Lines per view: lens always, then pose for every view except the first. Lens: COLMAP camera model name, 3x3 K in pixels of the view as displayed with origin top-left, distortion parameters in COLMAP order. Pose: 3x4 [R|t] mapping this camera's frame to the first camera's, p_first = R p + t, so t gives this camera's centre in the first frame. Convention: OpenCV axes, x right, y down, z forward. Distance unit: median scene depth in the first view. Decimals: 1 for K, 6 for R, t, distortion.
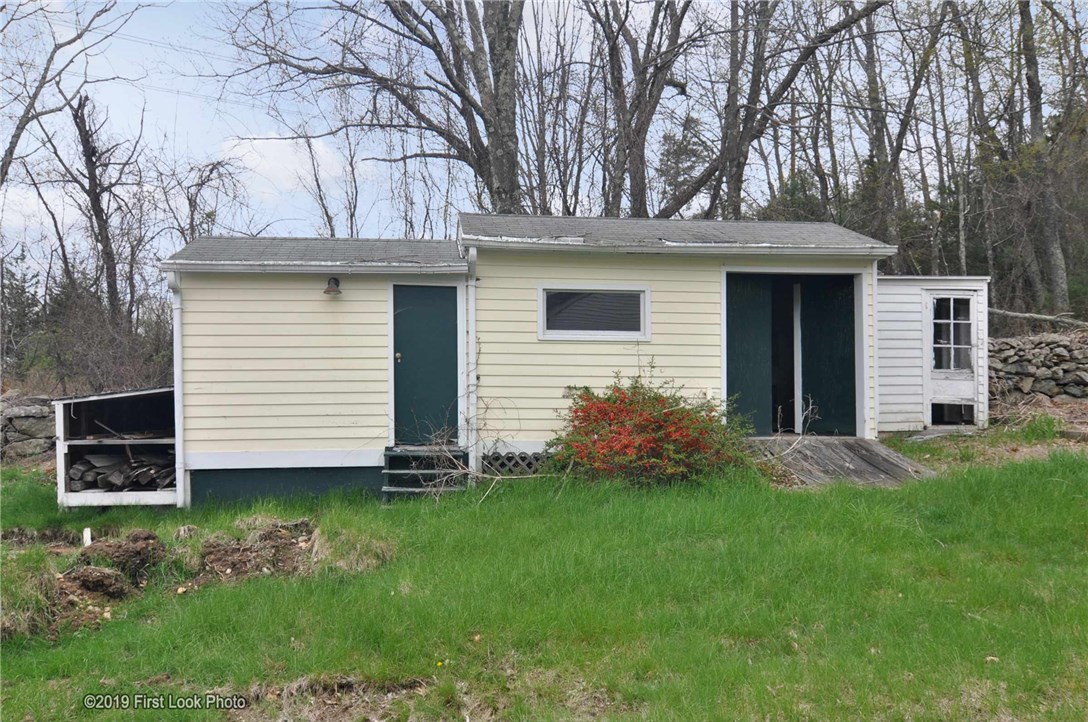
lens RADIAL K [[776.1, 0, 543.3], [0, 776.1, 361.9], [0, 0, 1]] dist [-0.005950, -0.002029]
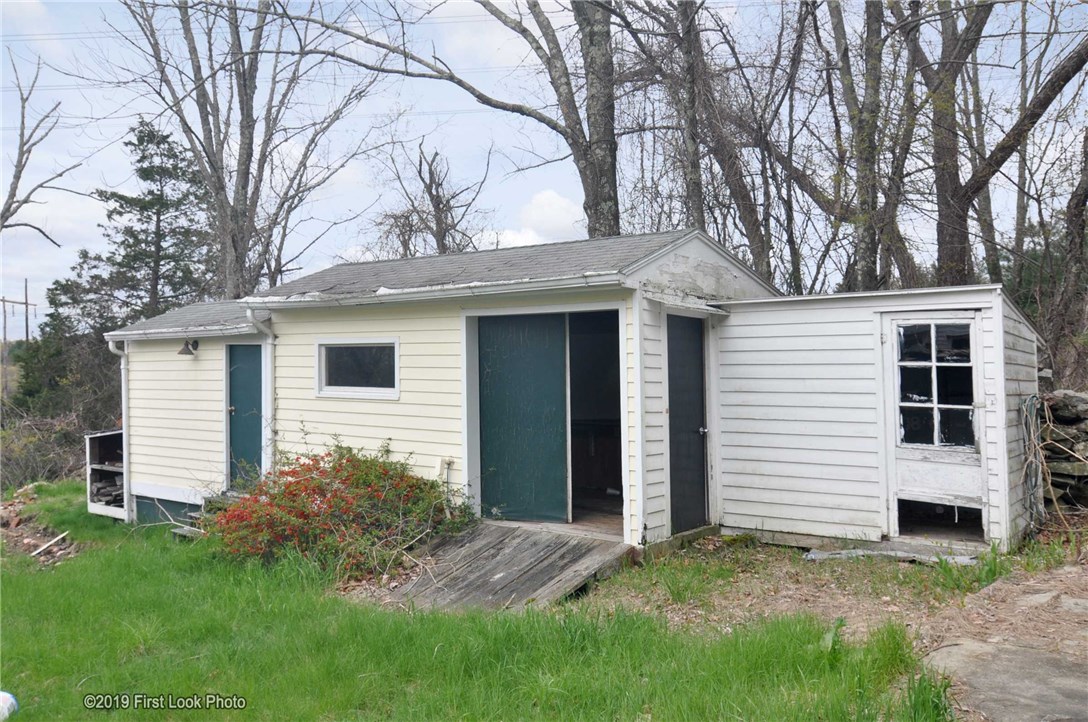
lens RADIAL K [[861.6, 0, 542.2], [0, 861.6, 360.7], [0, 0, 1]] dist [-0.012167, -0.002969]
pose [[0.734999, -0.006333, -0.678038, 0.753822], [0.006739, 0.999975, -0.002034, -0.055612], [0.678034, -0.003074, 0.735024, 0.315018]]
